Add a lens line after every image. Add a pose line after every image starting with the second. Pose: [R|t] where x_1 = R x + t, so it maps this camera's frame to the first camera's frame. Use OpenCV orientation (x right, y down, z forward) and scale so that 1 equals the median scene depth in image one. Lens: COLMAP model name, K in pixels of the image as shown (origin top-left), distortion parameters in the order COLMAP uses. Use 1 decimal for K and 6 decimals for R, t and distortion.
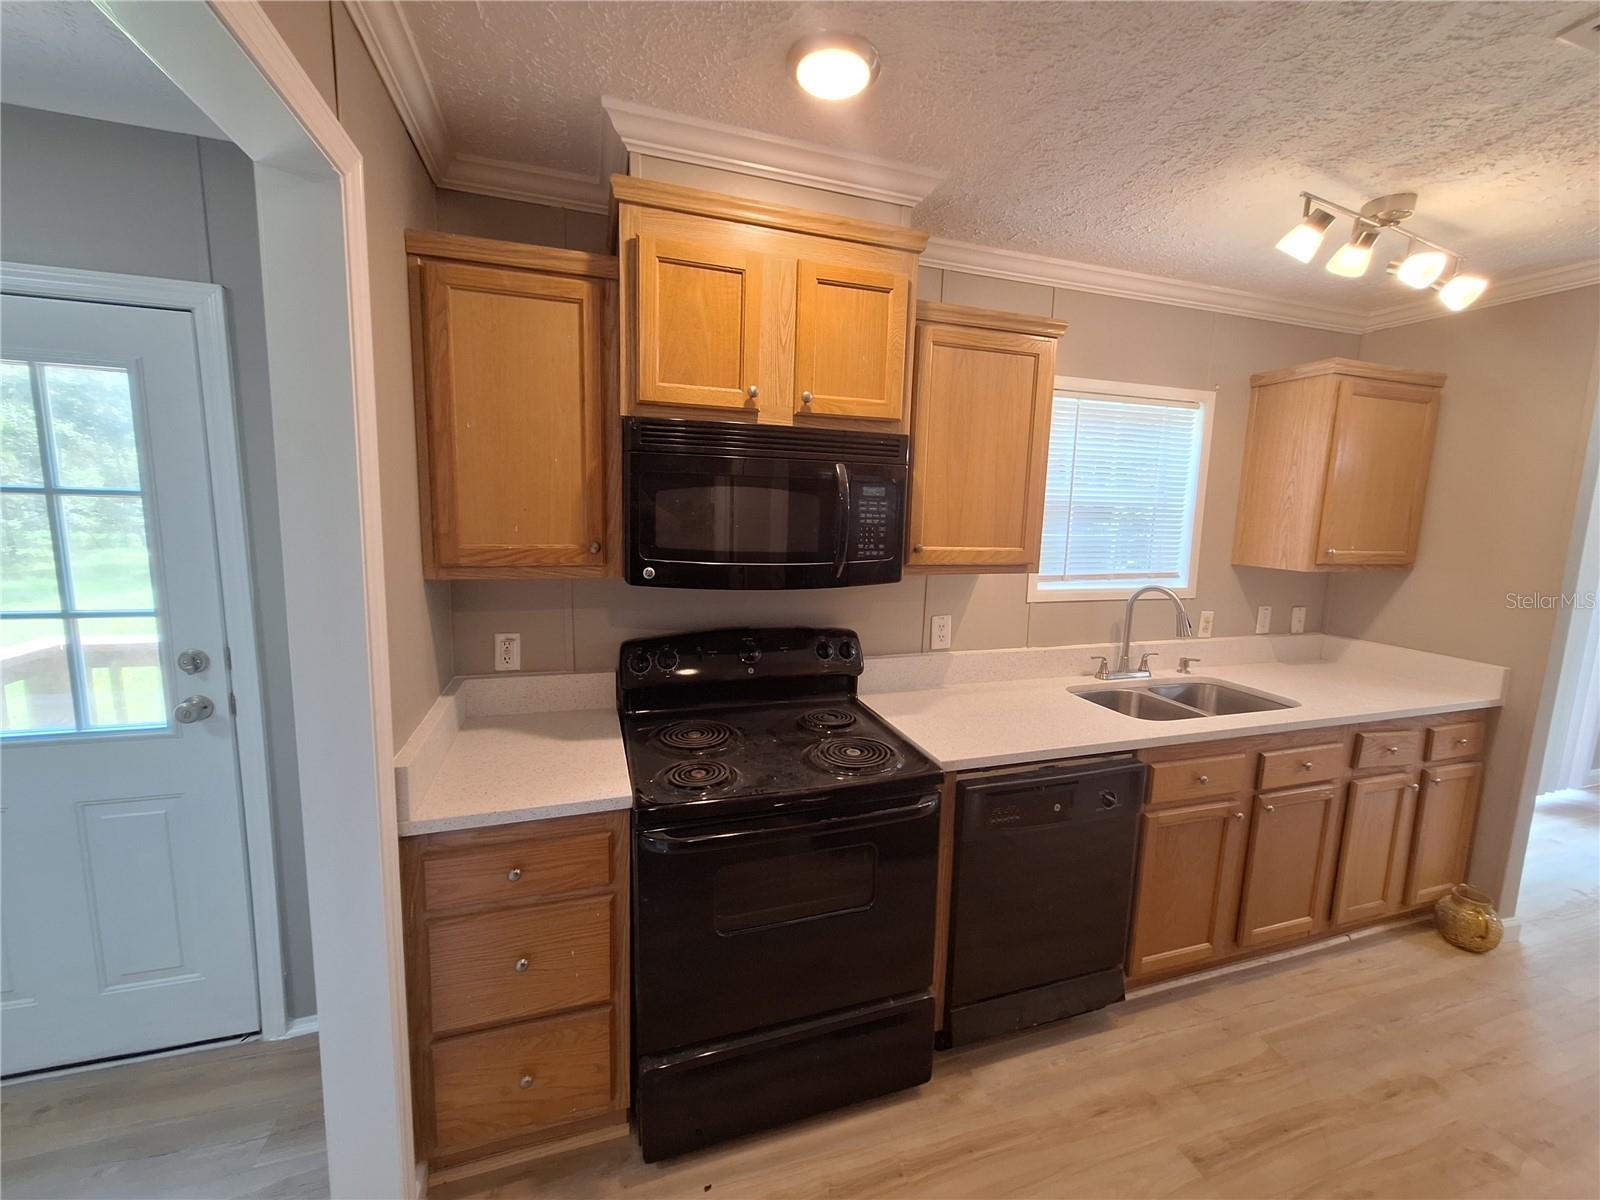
lens RADIAL K [[635.7, 0, 801.1], [0, 635.7, 586.8], [0, 0, 1]] dist [0.002466, 0.000031]
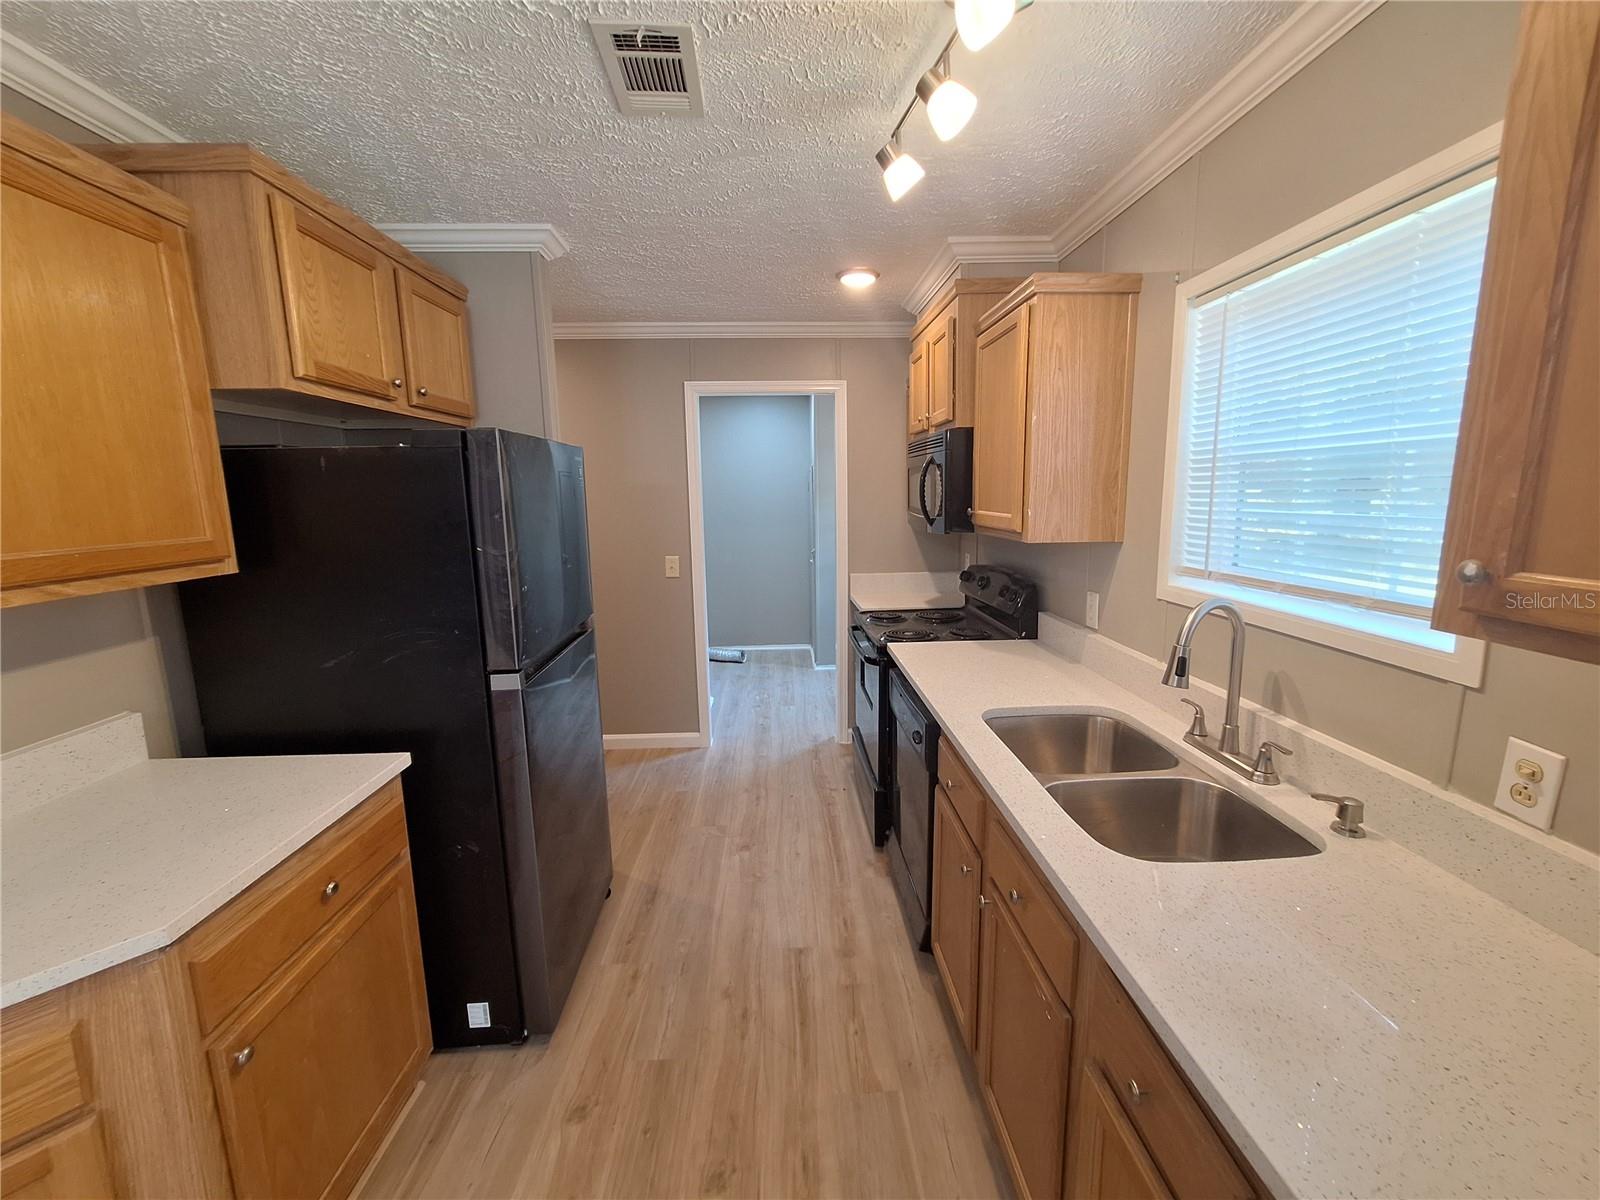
lens RADIAL K [[635.7, 0, 801.8], [0, 635.7, 589.2], [0, 0, 1]] dist [0.002466, 0.000031]
pose [[-0.267503, 0.123171, -0.955652, 1.603786], [-0.117938, 0.980154, 0.159342, -0.076141], [0.956312, 0.155332, -0.247668, 1.066438]]
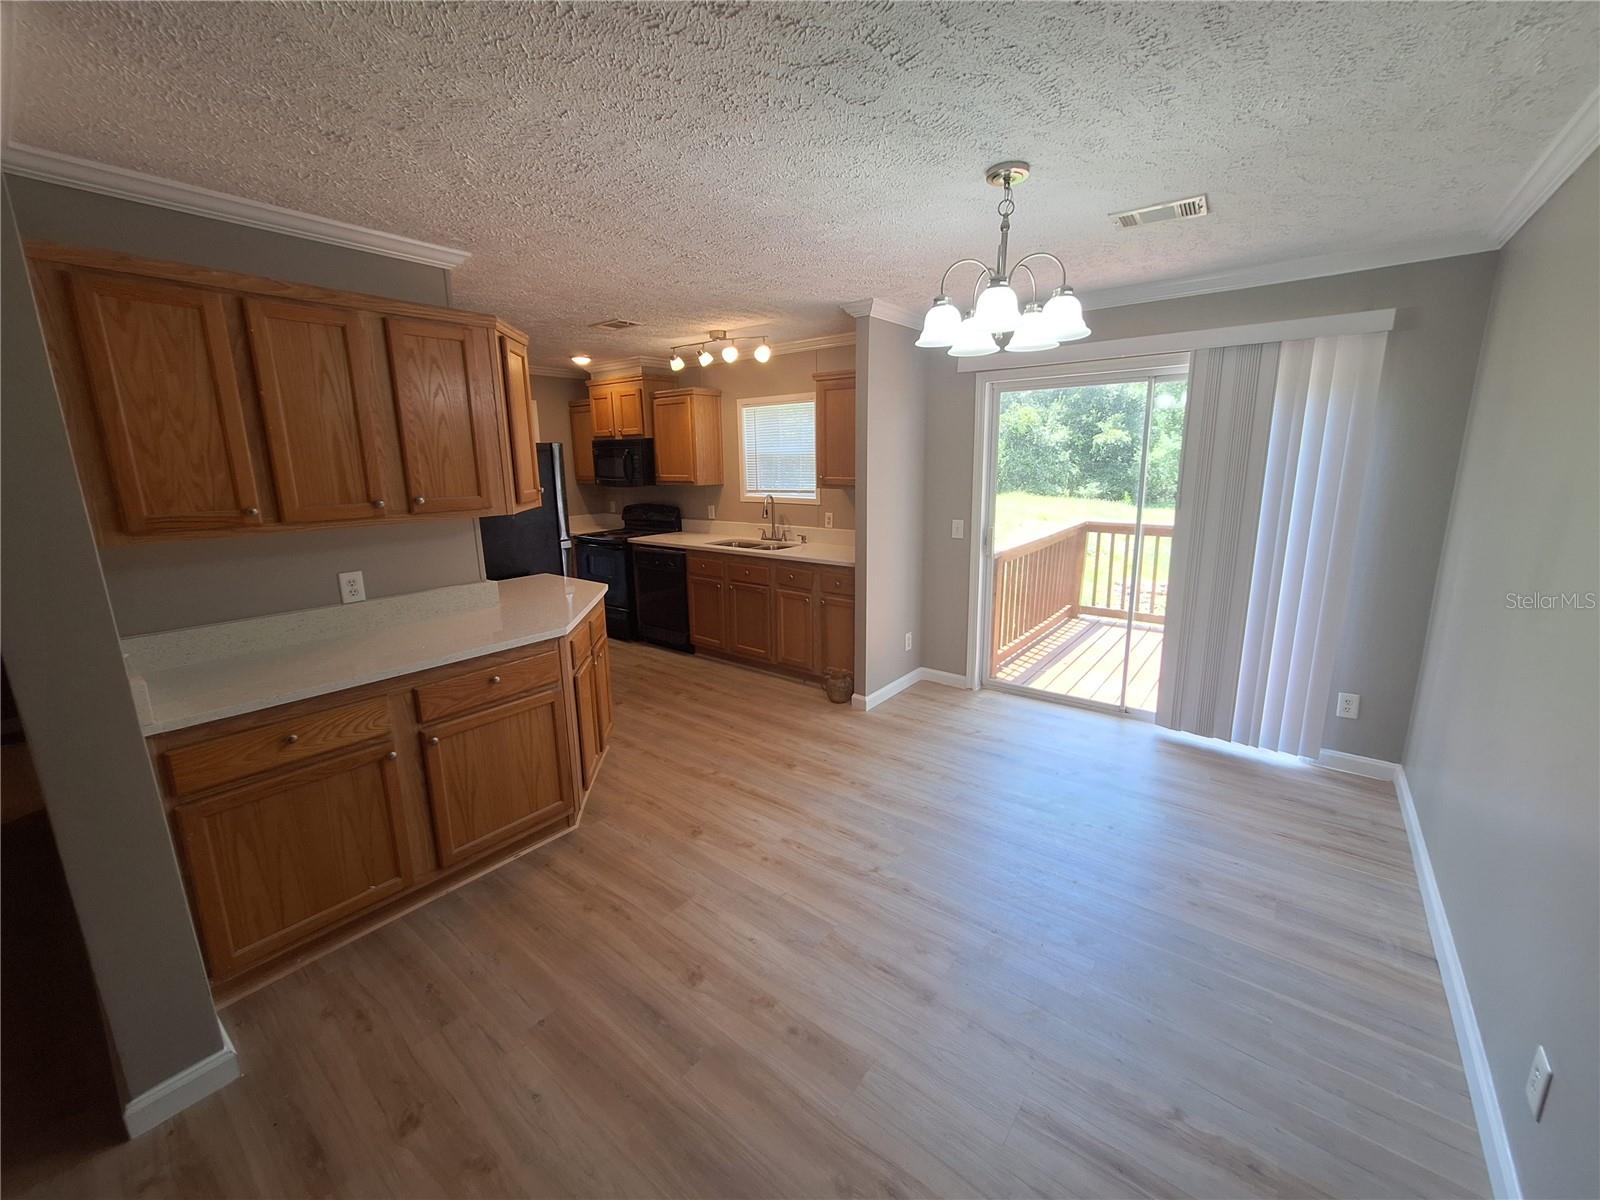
lens RADIAL K [[635.7, 0, 797.4], [0, 635.7, 586.9], [0, 0, 1]] dist [0.002466, 0.000031]
pose [[0.551704, 0.128906, -0.824018, 3.180210], [-0.076661, 0.991639, 0.103801, 0.100010], [0.830509, 0.005902, 0.556973, -0.103682]]
